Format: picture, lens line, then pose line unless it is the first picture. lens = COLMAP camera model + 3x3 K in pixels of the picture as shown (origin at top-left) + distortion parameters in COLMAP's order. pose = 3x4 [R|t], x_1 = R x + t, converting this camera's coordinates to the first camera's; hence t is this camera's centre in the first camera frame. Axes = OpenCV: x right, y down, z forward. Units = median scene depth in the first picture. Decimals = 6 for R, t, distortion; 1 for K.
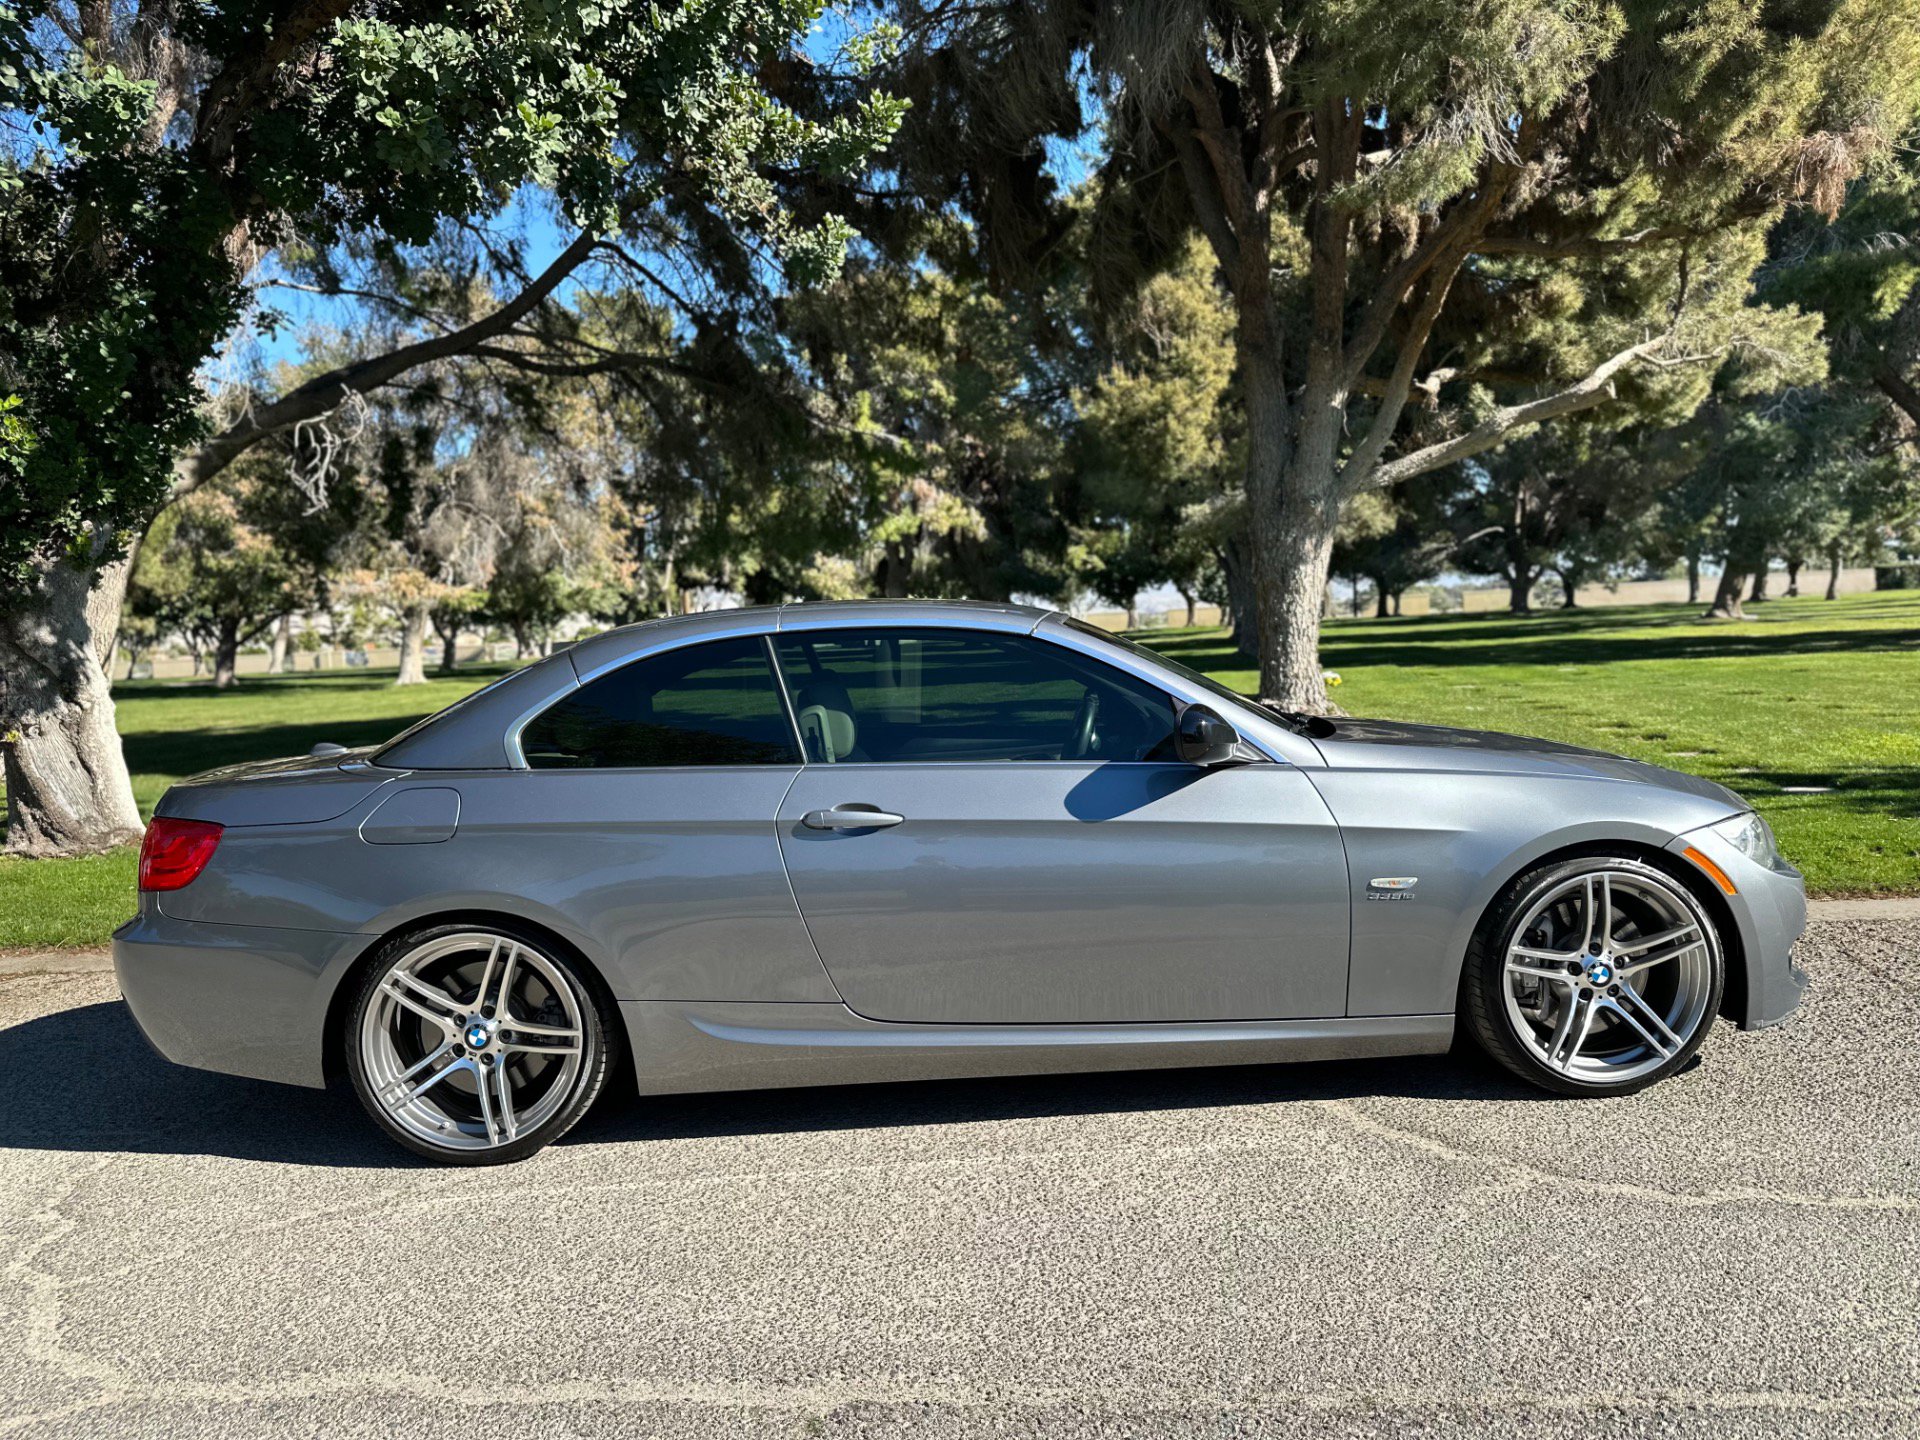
lens RADIAL K [[1405.5, 0, 978.8], [0, 1405.5, 722.3], [0, 0, 1]] dist [0.001569, -0.009379]
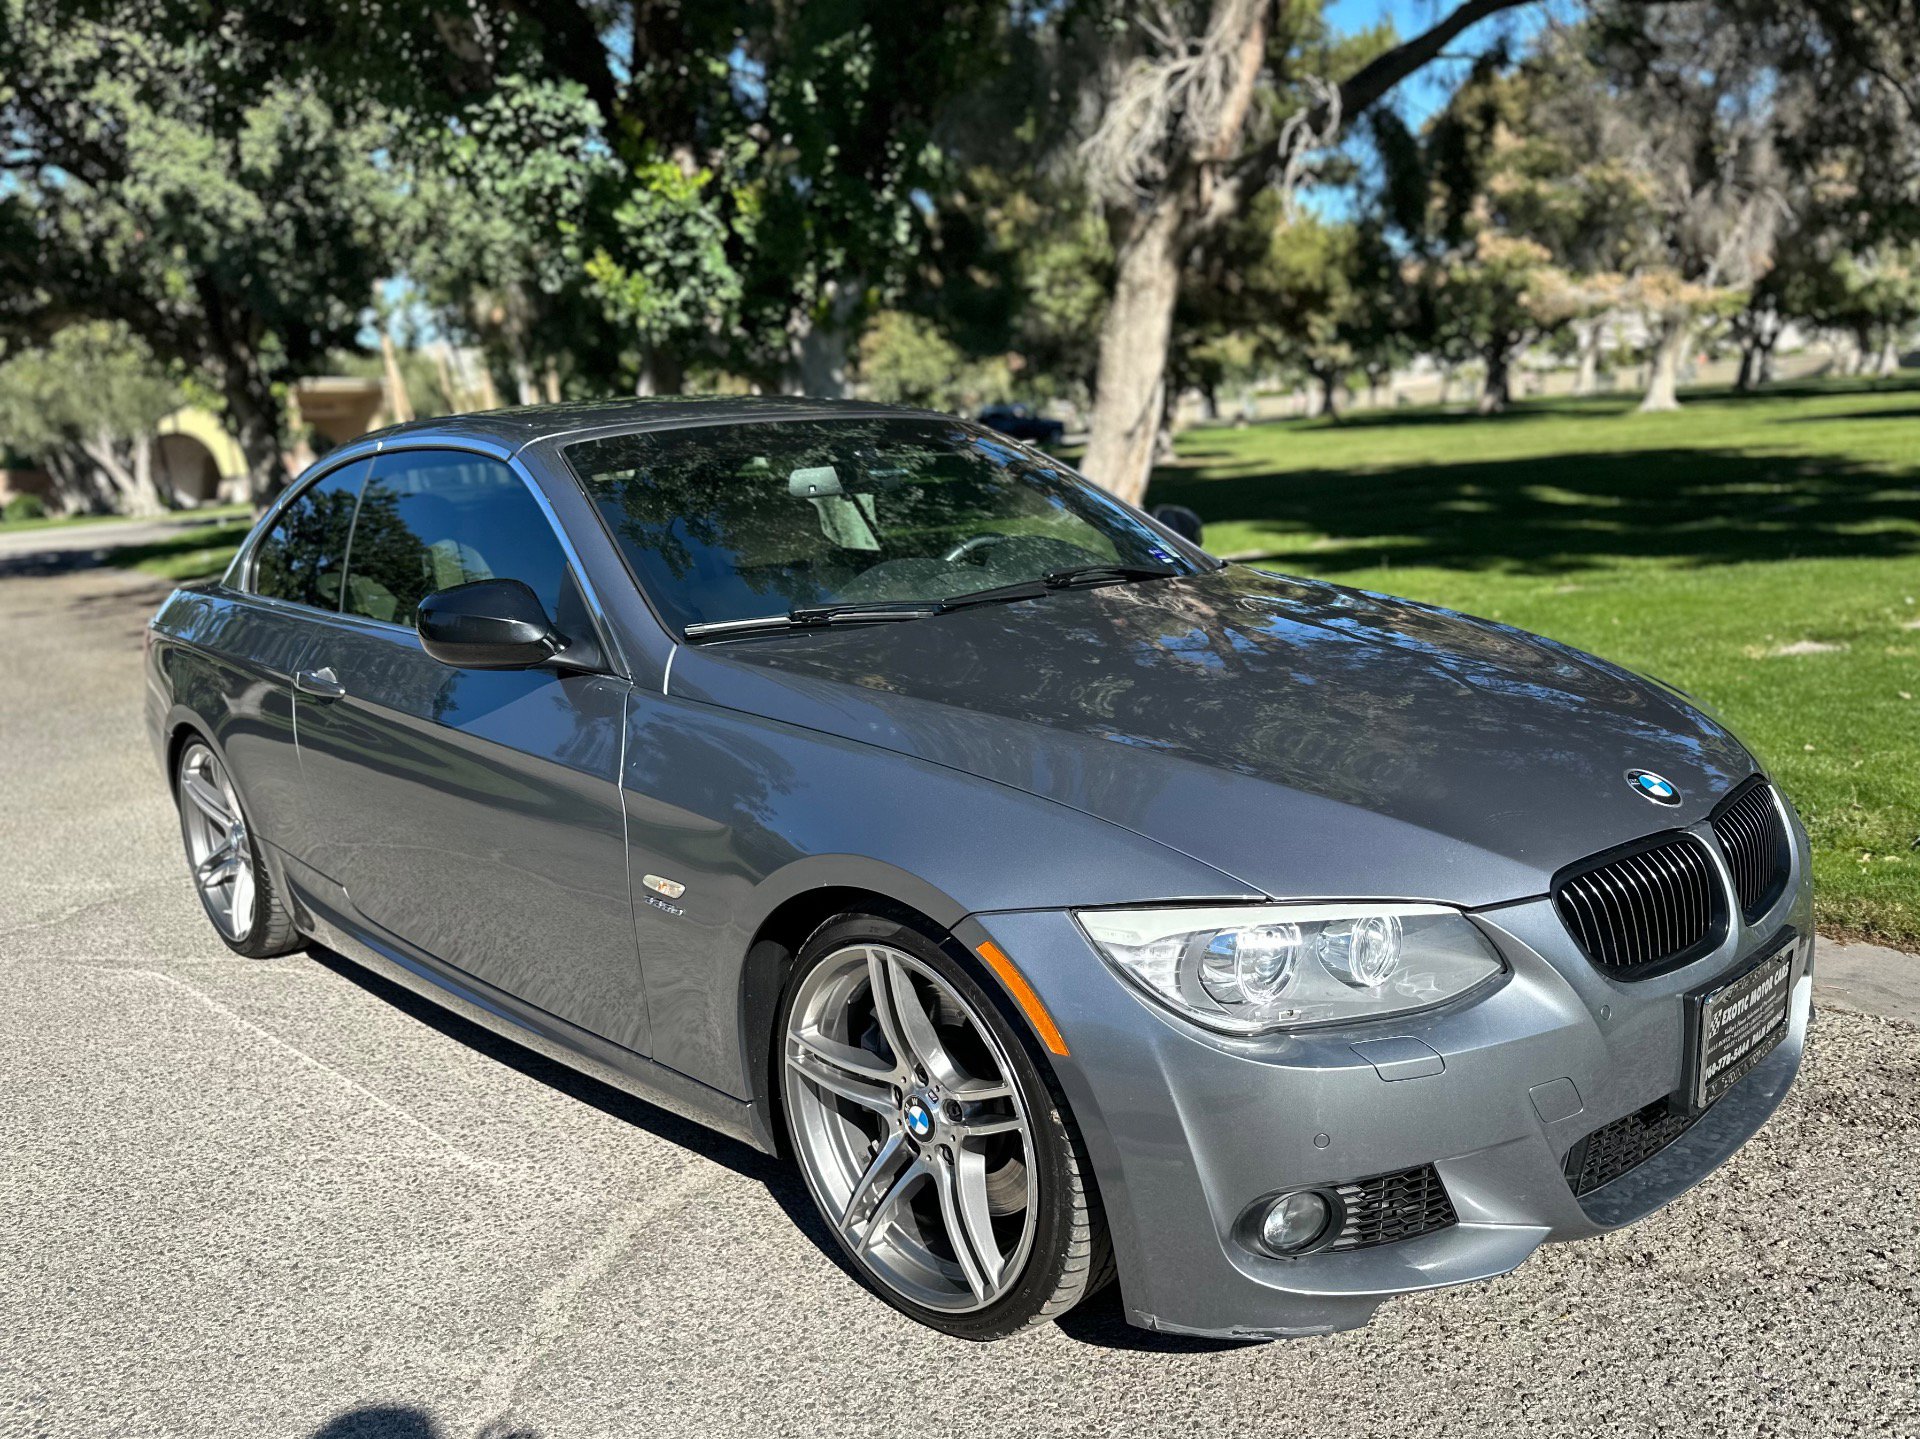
lens RADIAL K [[1582.0, 0, 1086.6], [0, 1582.0, 819.0], [0, 0, 1]] dist [0.001007, -0.010357]
pose [[0.681586, 0.179846, -0.709293, 0.095220], [-0.010487, 0.971627, 0.236286, -0.008914], [0.731663, -0.153611, 0.664133, 0.068118]]
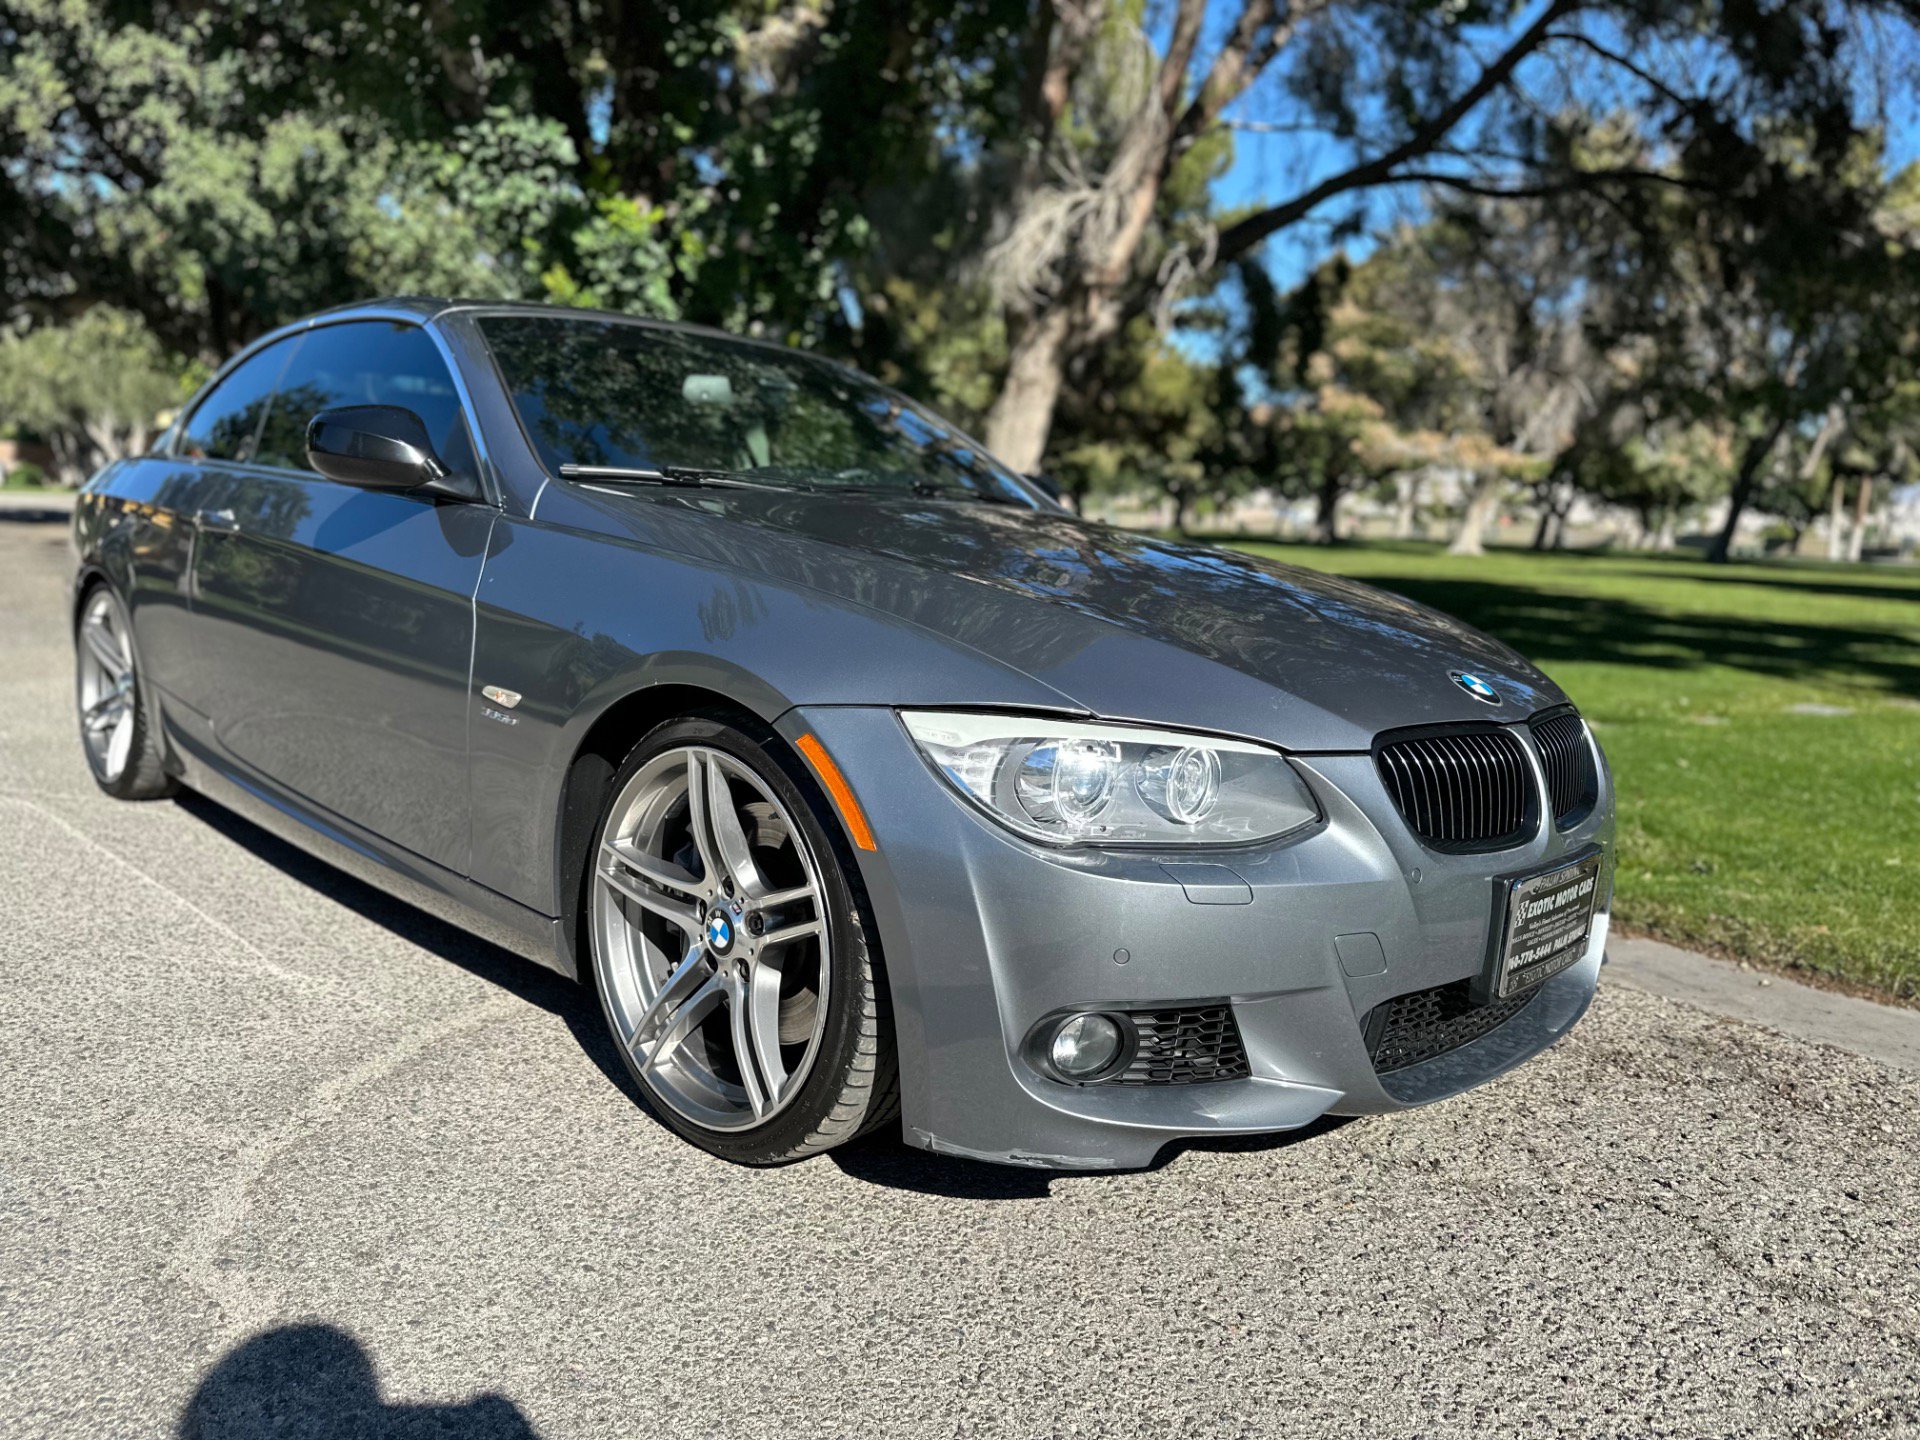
lens RADIAL K [[1406.0, 0, 960.0], [0, 1406.0, 720.0], [0, 0, 1]] dist [-0.000462, -0.008223]
pose [[0.672506, 0.180040, -0.717859, 0.092845], [-0.122098, 0.983658, 0.132318, 0.001299], [0.729951, -0.001336, 0.683499, 0.072299]]
